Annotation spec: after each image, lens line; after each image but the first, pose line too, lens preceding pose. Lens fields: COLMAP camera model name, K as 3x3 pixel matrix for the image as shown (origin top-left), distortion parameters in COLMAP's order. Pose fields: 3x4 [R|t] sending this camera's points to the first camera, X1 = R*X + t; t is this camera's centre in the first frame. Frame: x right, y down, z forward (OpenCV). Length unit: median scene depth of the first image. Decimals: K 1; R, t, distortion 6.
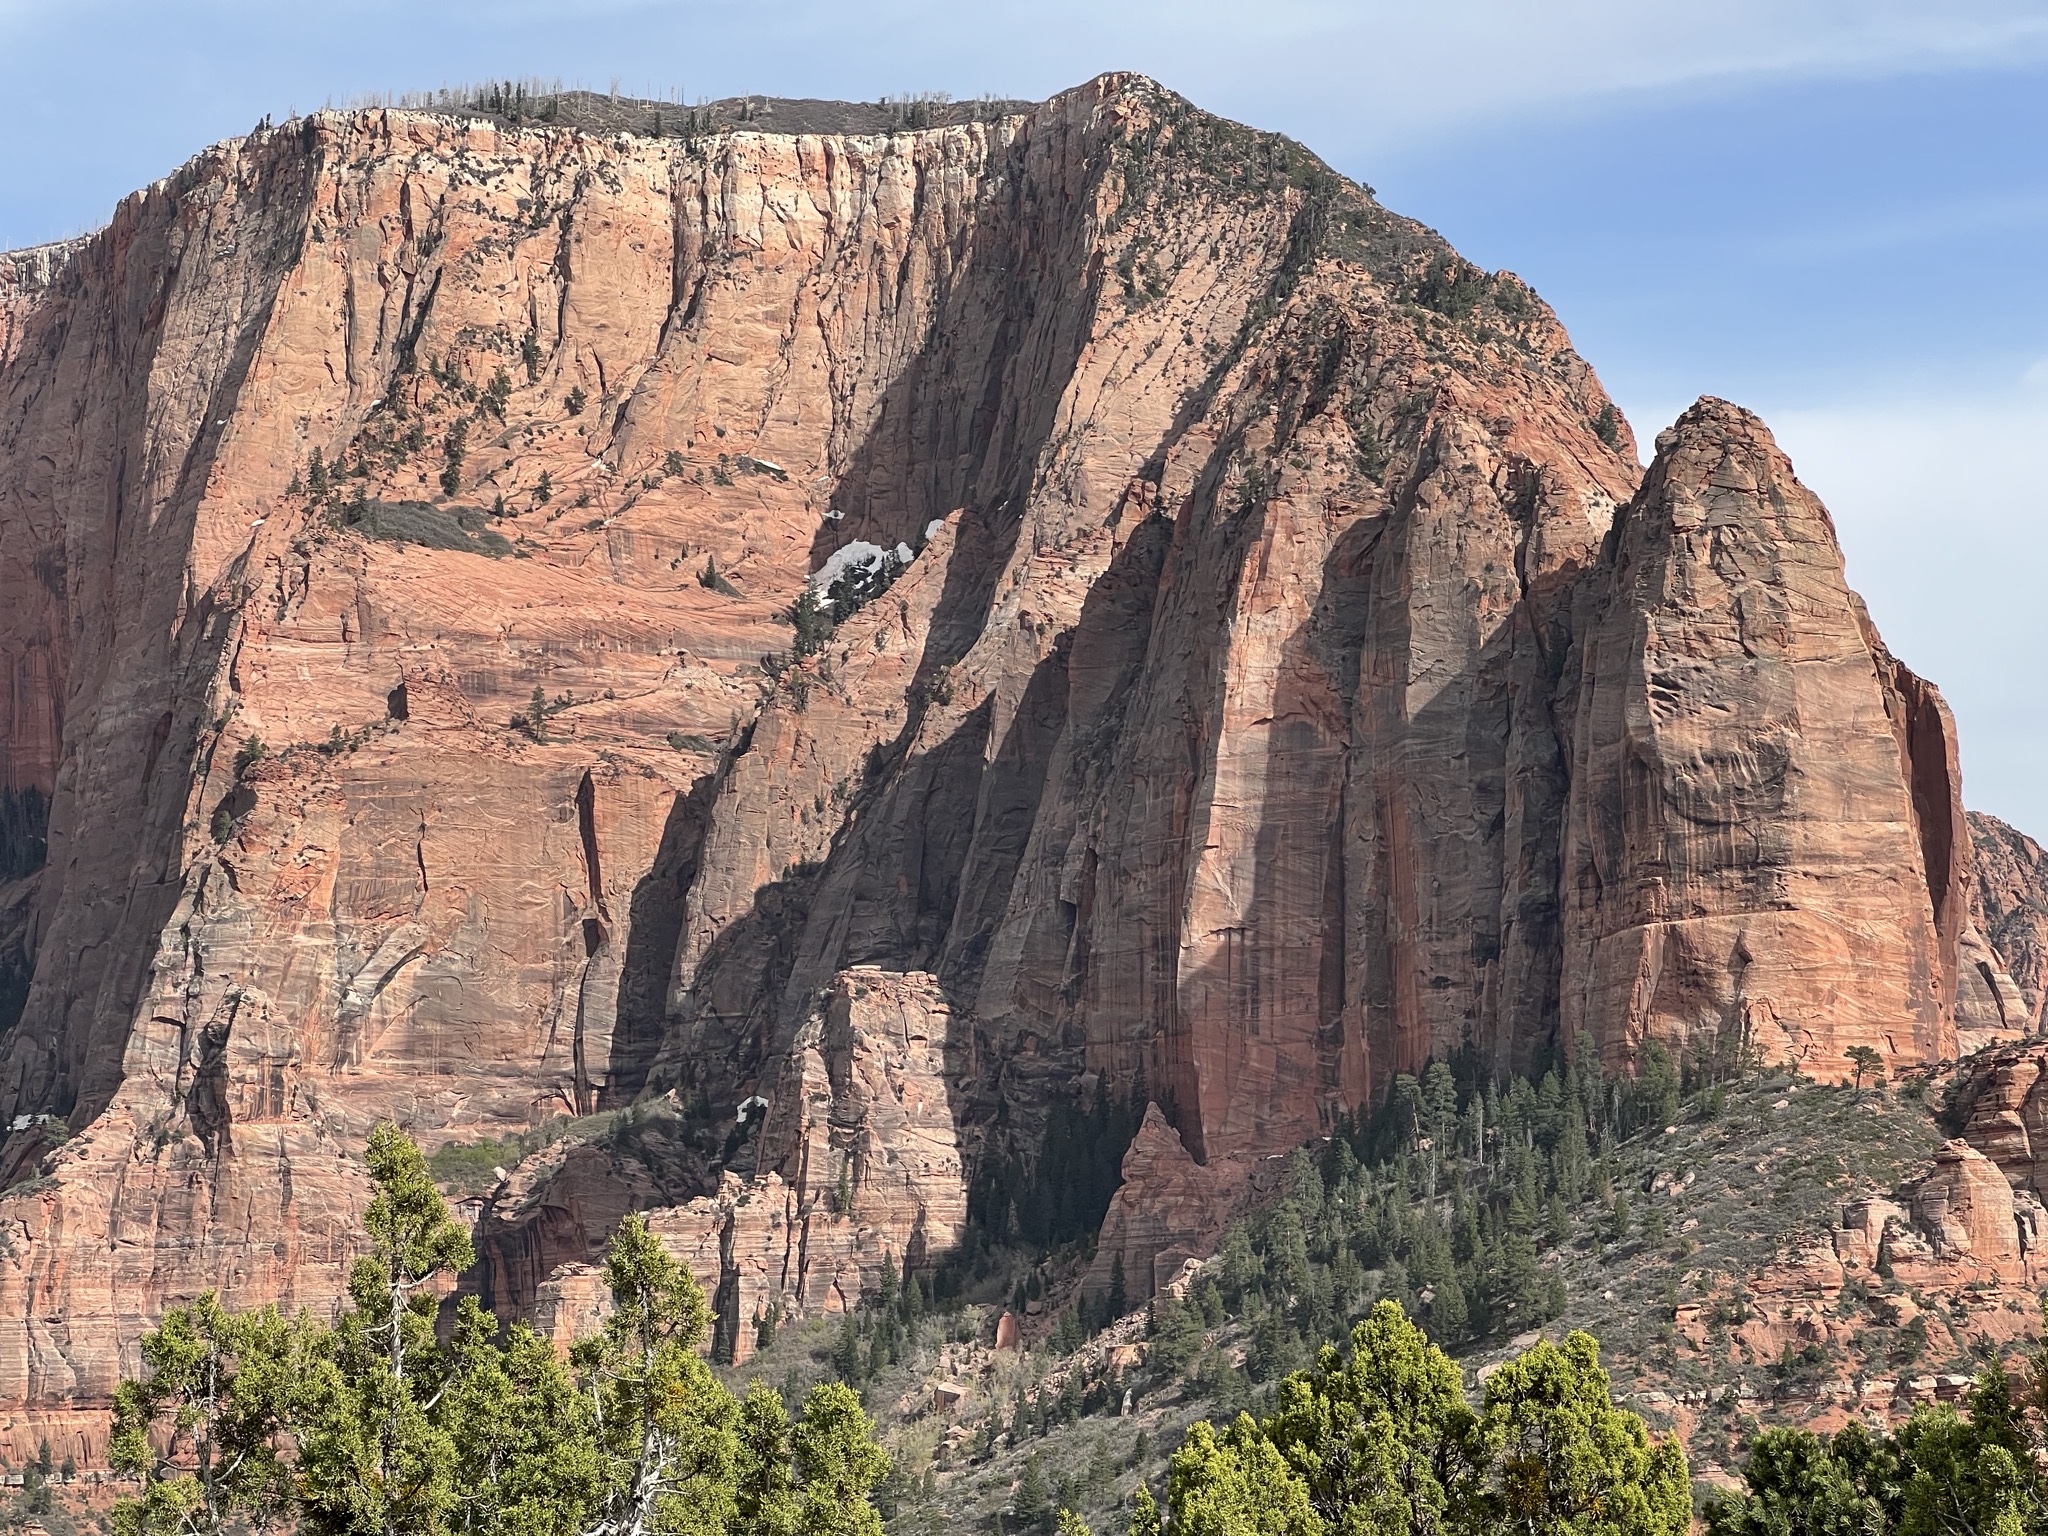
lens RADIAL K [[4496.2, 0, 1024.0], [0, 4496.2, 768.0], [0, 0, 1]] dist [-0.211862, 5.015254]
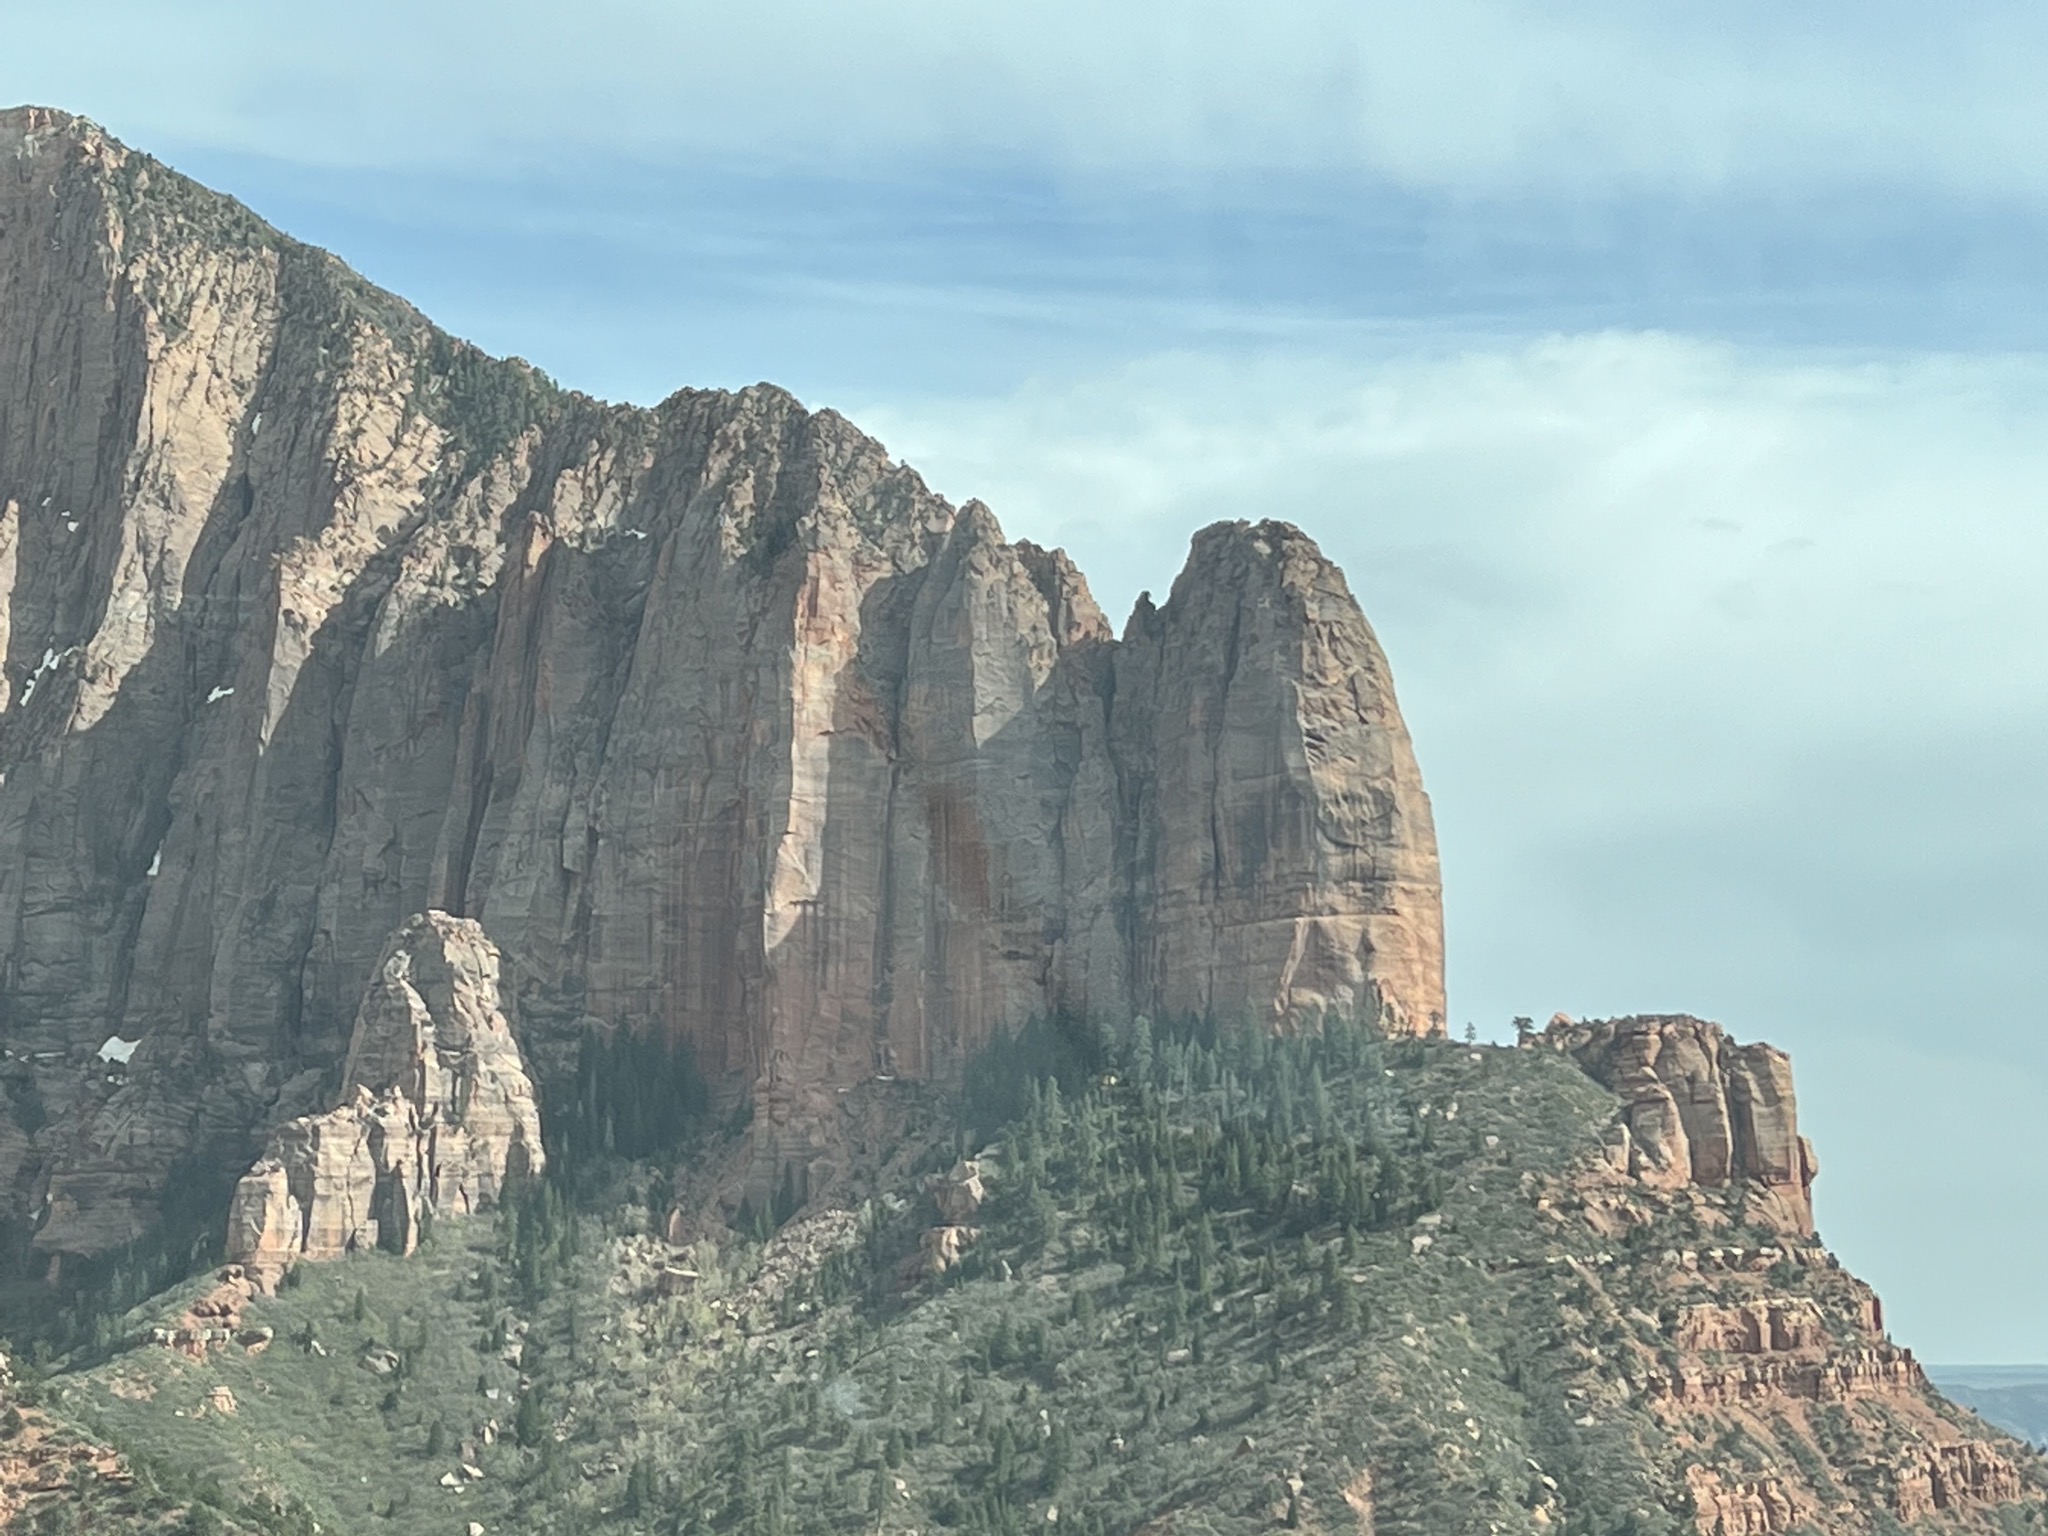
lens RADIAL K [[4354.9, 0, 1024.0], [0, 4354.9, 768.0], [0, 0, 1]] dist [0.128065, 0.305150]
pose [[0.821395, 0.088159, 0.563505, -0.651330], [-0.078039, 0.996062, -0.042077, 0.051062], [-0.564996, -0.009413, 0.825040, -0.005336]]
